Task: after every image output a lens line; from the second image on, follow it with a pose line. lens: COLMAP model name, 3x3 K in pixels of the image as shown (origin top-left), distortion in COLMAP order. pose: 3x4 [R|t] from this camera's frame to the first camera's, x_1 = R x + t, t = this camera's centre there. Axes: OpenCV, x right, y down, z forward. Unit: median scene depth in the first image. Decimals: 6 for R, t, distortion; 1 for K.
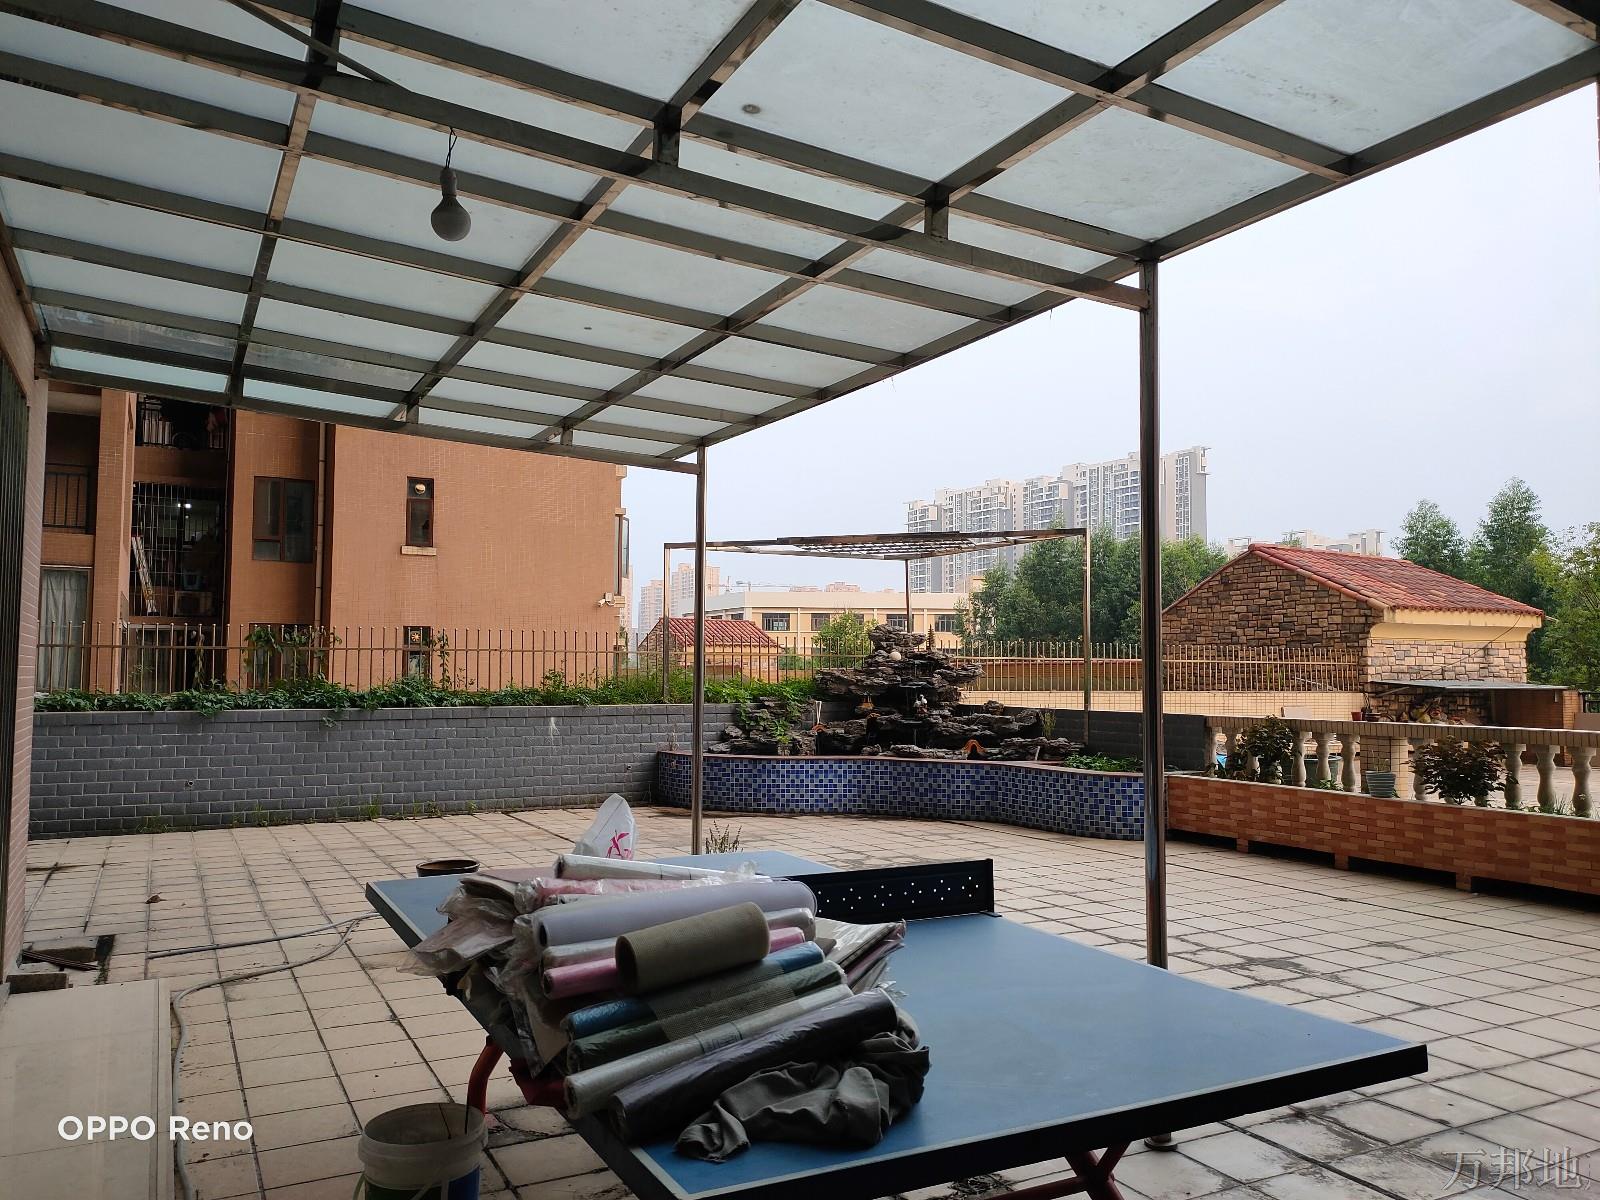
lens RADIAL K [[1204.2, 0, 800.0], [0, 1204.2, 600.0], [0, 0, 1]] dist [0.085168, -0.127587]
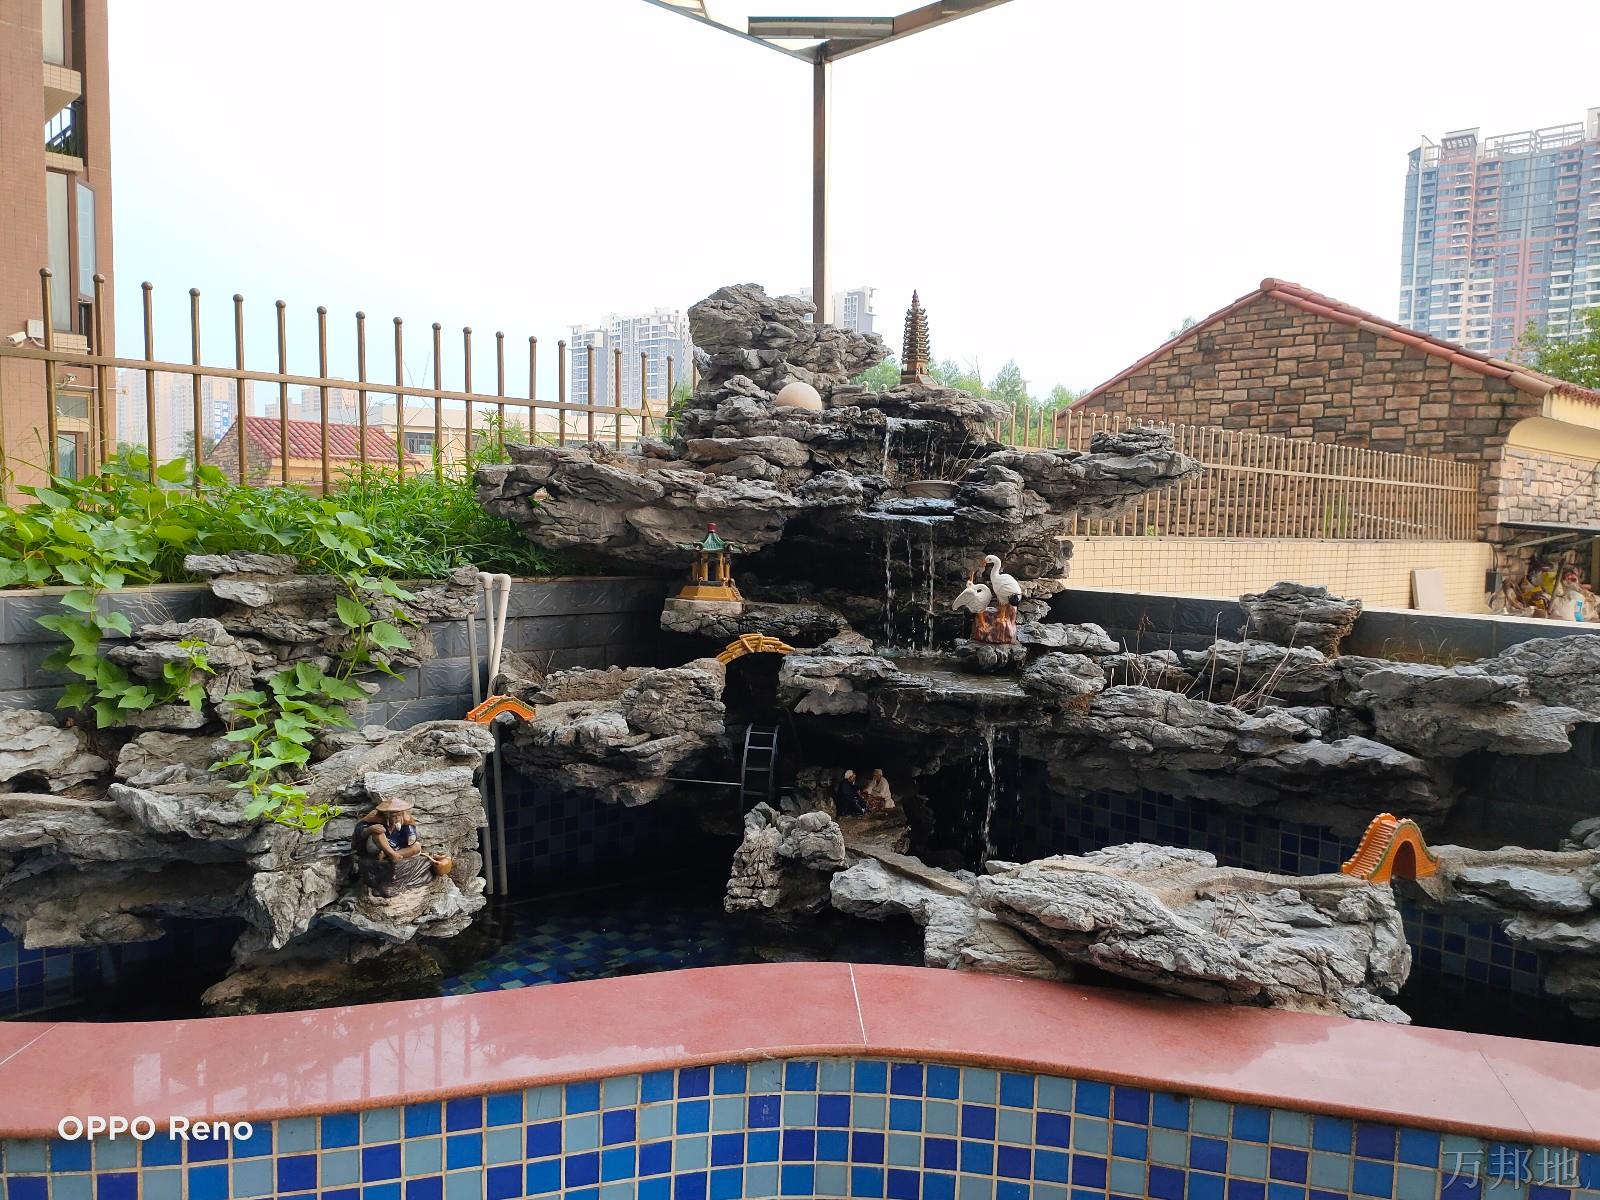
lens RADIAL K [[1204.2, 0, 800.0], [0, 1204.2, 600.0], [0, 0, 1]] dist [0.085168, -0.127587]
pose [[0.961244, -0.001322, 0.275694, 0.007250], [-0.035660, 0.990992, 0.129084, 0.056024], [-0.273381, -0.133912, 0.952539, 0.750964]]
